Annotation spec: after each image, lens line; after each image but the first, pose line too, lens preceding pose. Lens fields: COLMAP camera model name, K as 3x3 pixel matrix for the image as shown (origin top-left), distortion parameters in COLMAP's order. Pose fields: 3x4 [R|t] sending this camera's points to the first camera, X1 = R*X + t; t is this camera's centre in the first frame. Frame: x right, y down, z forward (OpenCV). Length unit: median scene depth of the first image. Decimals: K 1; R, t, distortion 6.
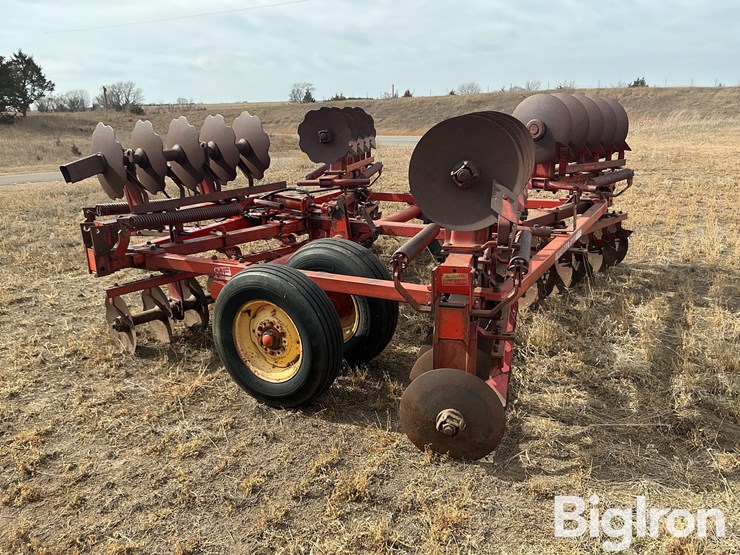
lens RADIAL K [[617.3, 0, 369.1], [0, 617.3, 275.5], [0, 0, 1]] dist [0.112060, -0.232501]
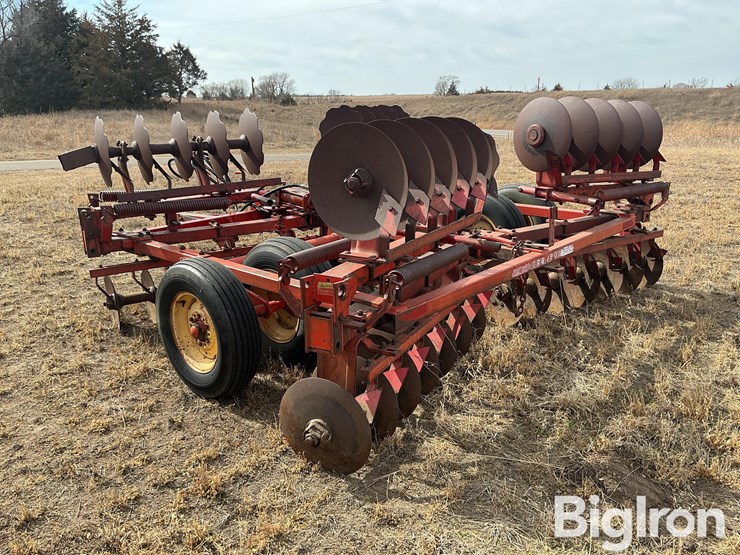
lens RADIAL K [[617.3, 0, 369.1], [0, 617.3, 275.5], [0, 0, 1]] dist [0.112060, -0.232501]
pose [[0.974192, 0.080985, -0.210693, 0.241837], [-0.078694, 0.996713, 0.019251, -0.023040], [0.211559, -0.002174, 0.977363, 0.032647]]
